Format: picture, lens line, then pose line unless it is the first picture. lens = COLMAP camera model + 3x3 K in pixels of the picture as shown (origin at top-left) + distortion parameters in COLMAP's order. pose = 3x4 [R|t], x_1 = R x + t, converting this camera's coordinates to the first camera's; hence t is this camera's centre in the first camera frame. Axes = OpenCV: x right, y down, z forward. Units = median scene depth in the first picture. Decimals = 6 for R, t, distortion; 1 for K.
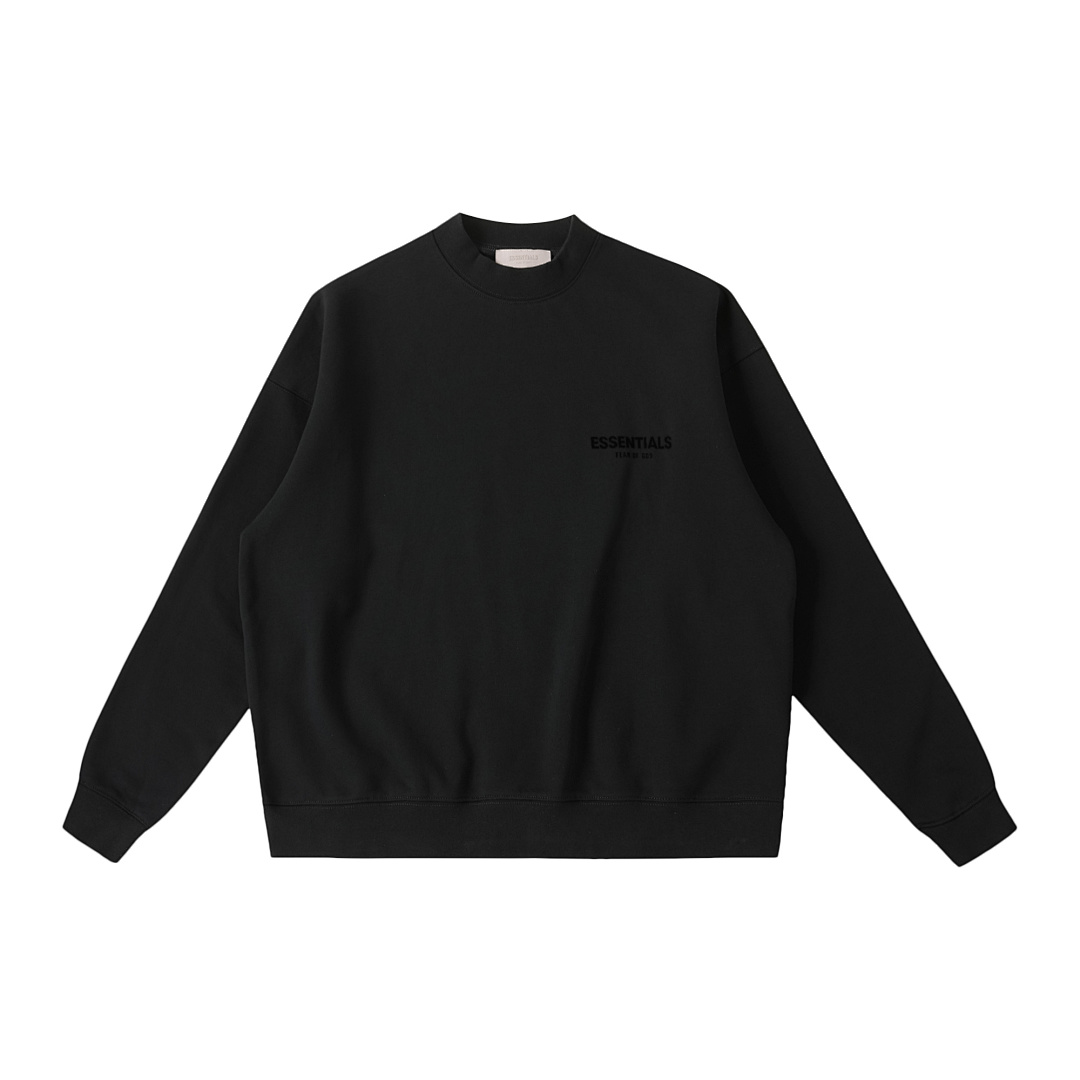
lens RADIAL K [[1606.1, 0, 540.0], [0, 1606.1, 540.0], [0, 0, 1]] dist [-0.009244, -0.005441]
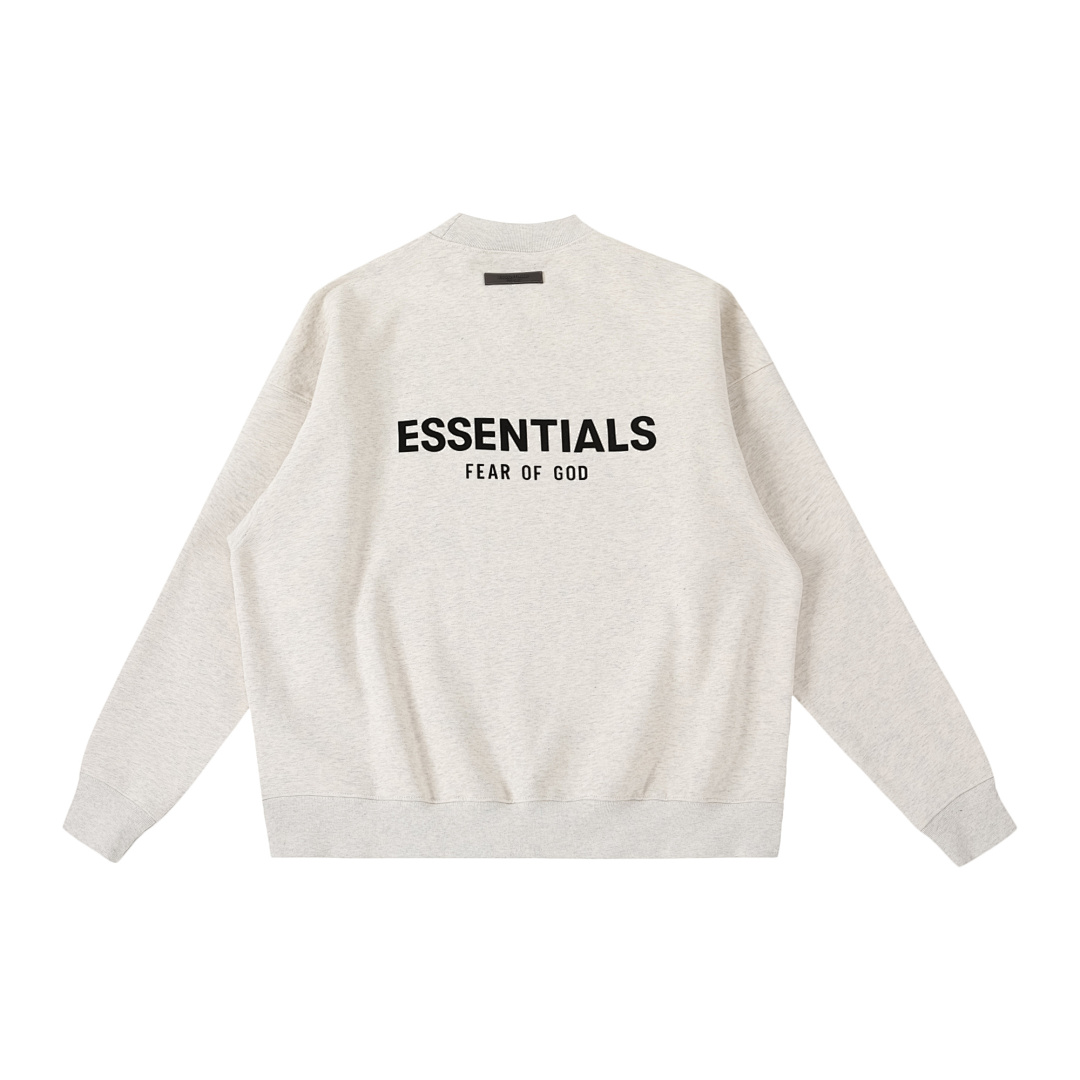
lens RADIAL K [[1606.1, 0, 540.0], [0, 1606.1, 540.0], [0, 0, 1]] dist [-0.009244, -0.005441]
pose [[1.000000, -0.000049, -0.000075, 0.059876], [0.000049, 1.000000, -0.000170, -0.037246], [0.000075, 0.000170, 1.000000, 0.641348]]
